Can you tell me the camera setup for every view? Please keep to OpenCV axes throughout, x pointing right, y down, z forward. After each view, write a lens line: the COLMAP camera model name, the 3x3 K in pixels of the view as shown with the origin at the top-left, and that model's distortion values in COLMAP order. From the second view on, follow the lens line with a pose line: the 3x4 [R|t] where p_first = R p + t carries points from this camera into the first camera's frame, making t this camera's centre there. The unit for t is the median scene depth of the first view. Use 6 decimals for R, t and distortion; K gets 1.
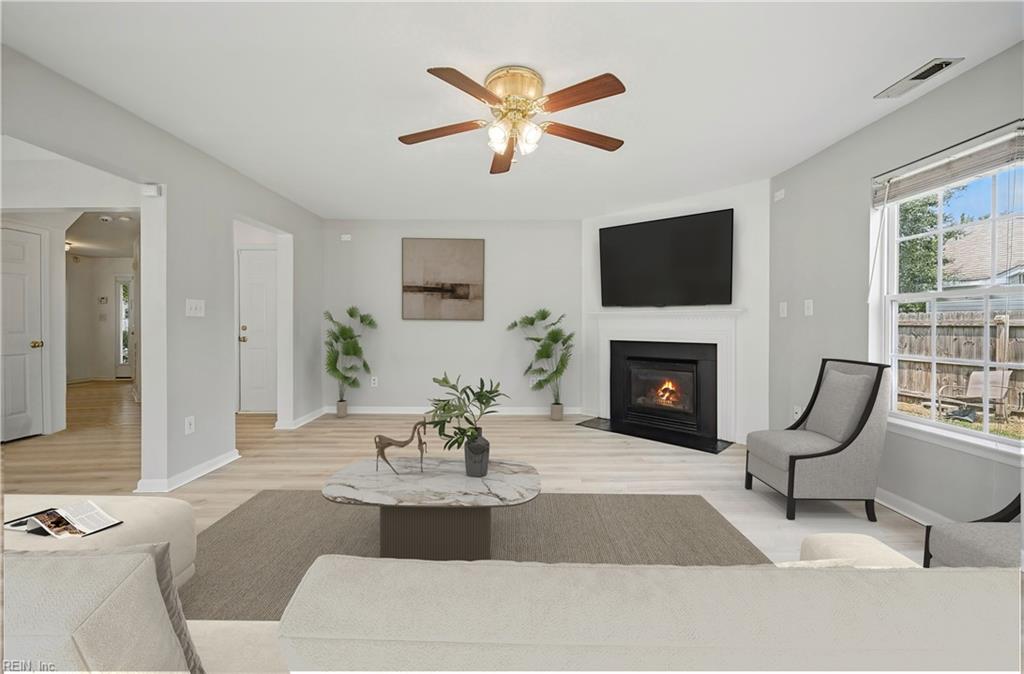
lens RADIAL K [[406.8, 0, 511.1], [0, 406.8, 323.4], [0, 0, 1]] dist [0.000380, -0.000299]
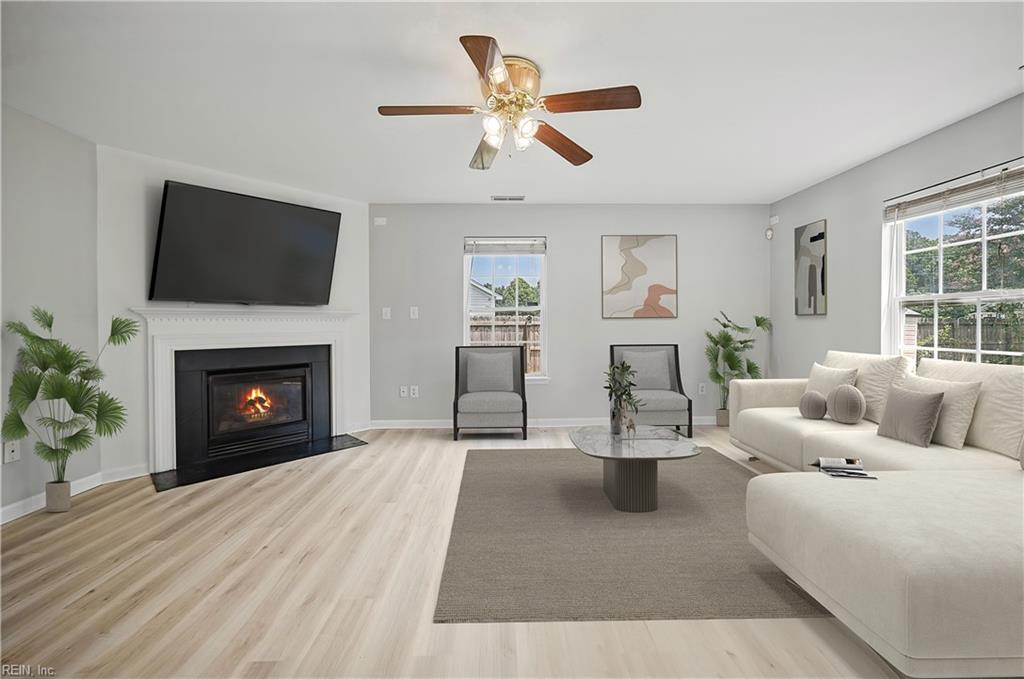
lens RADIAL K [[404.5, 0, 510.1], [0, 404.5, 329.4], [0, 0, 1]] dist [-0.001546, 0.000061]
pose [[-0.014948, -0.012689, 0.999808, -0.506792], [0.003567, 0.999912, 0.012744, 0.000250], [-0.999882, 0.003757, -0.014901, 0.542598]]
